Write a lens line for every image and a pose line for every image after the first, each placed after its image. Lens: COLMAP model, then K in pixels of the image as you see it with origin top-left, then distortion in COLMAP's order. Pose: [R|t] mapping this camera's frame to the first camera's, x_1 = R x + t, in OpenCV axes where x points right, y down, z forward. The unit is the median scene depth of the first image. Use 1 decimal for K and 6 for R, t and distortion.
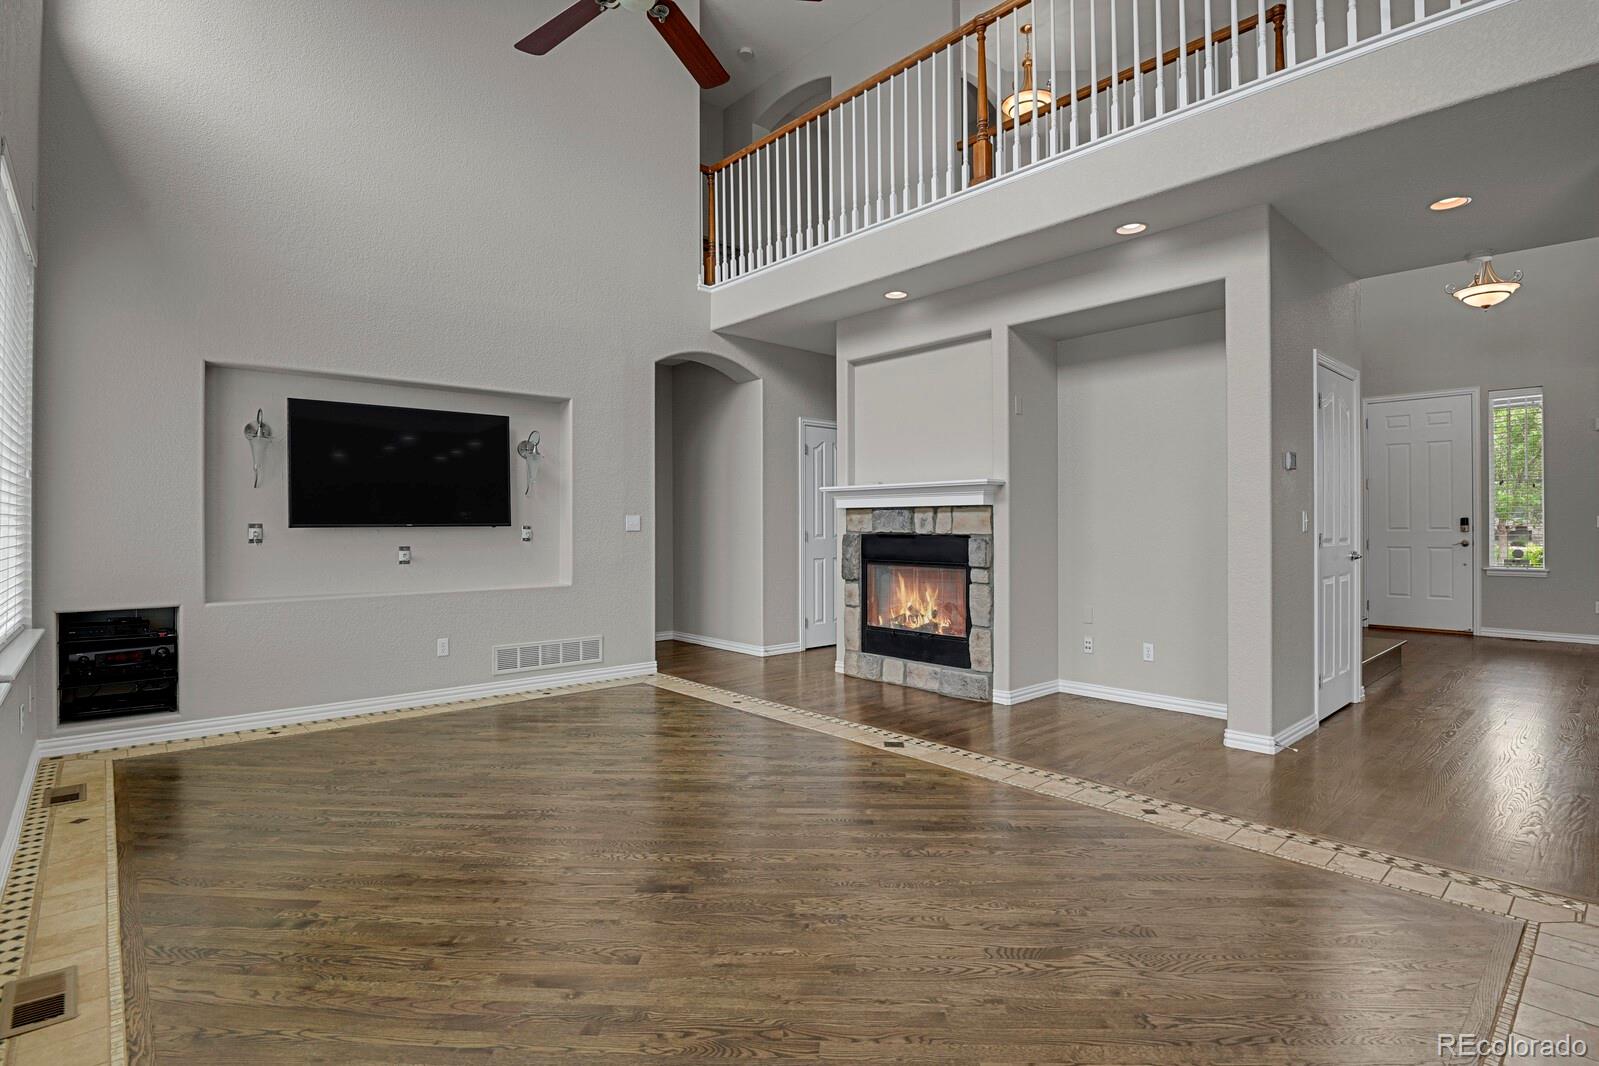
lens RADIAL K [[790.1, 0, 811.7], [0, 790.1, 531.9], [0, 0, 1]] dist [-0.011437, -0.001136]
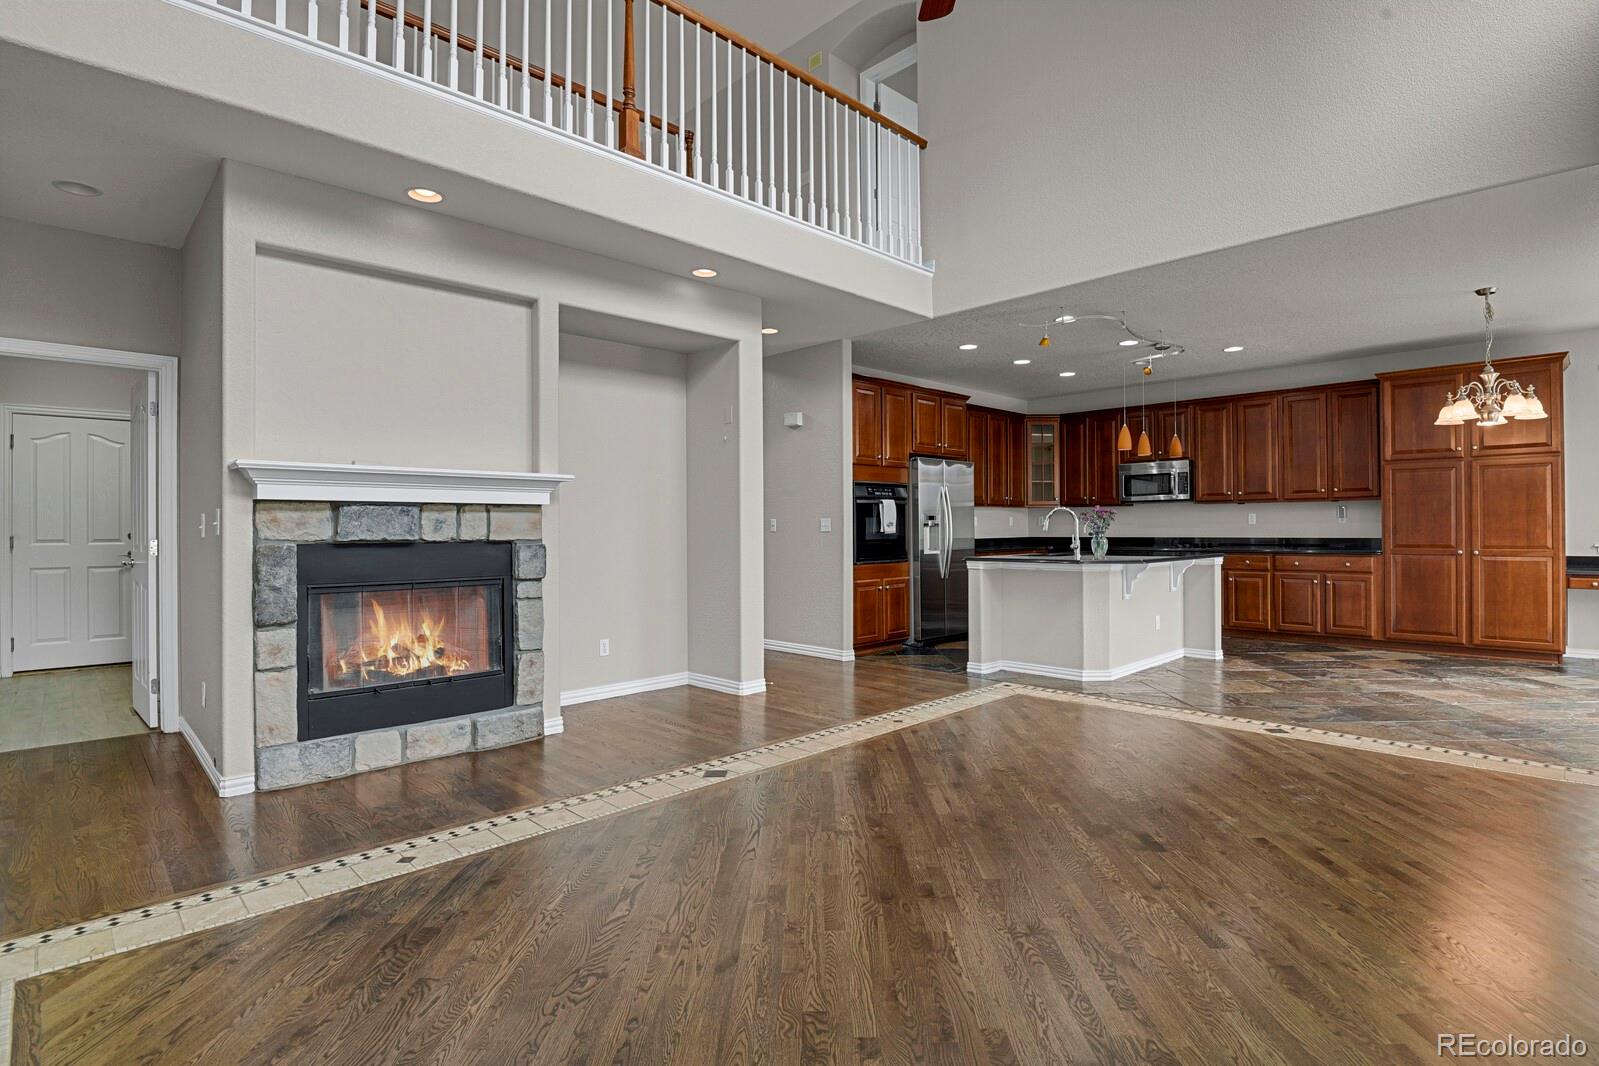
lens RADIAL K [[790.1, 0, 811.0], [0, 790.1, 526.3], [0, 0, 1]] dist [-0.011437, -0.001136]
pose [[-0.041550, 0.000440, 0.999136, -0.605487], [0.010163, 0.999948, -0.000018, -0.007498], [-0.999085, 0.010154, -0.041552, 0.707674]]
